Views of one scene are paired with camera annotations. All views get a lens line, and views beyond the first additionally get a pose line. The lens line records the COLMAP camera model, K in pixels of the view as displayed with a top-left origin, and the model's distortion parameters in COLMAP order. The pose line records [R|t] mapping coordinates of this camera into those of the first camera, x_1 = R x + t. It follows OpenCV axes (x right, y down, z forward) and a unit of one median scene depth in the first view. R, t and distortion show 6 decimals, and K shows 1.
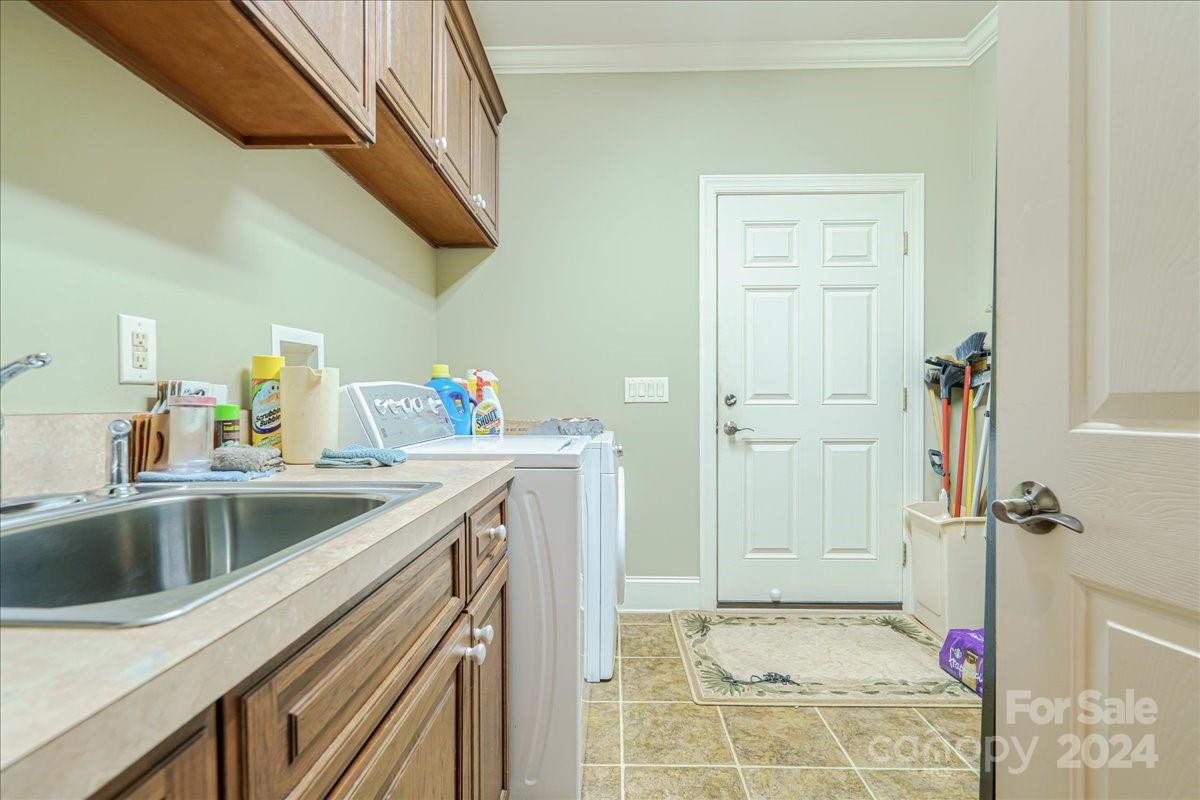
lens RADIAL K [[549.5, 0, 598.8], [0, 549.5, 407.0], [0, 0, 1]] dist [-0.000279, 0.000854]
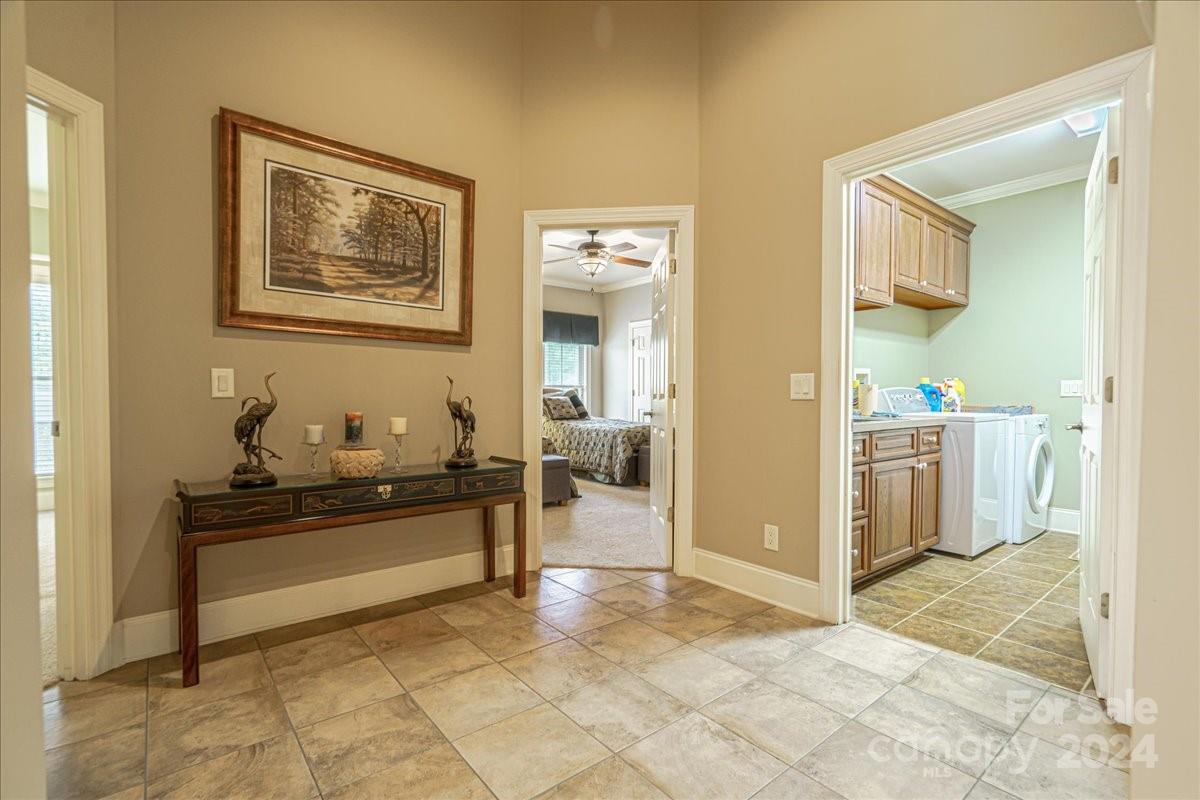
lens RADIAL K [[549.5, 0, 598.8], [0, 549.5, 407.0], [0, 0, 1]] dist [-0.000279, 0.000854]
pose [[0.634940, 0.017765, -0.772357, 0.534342], [-0.008994, 0.999838, 0.015604, 0.012033], [0.772509, -0.002961, 0.634997, -1.271040]]
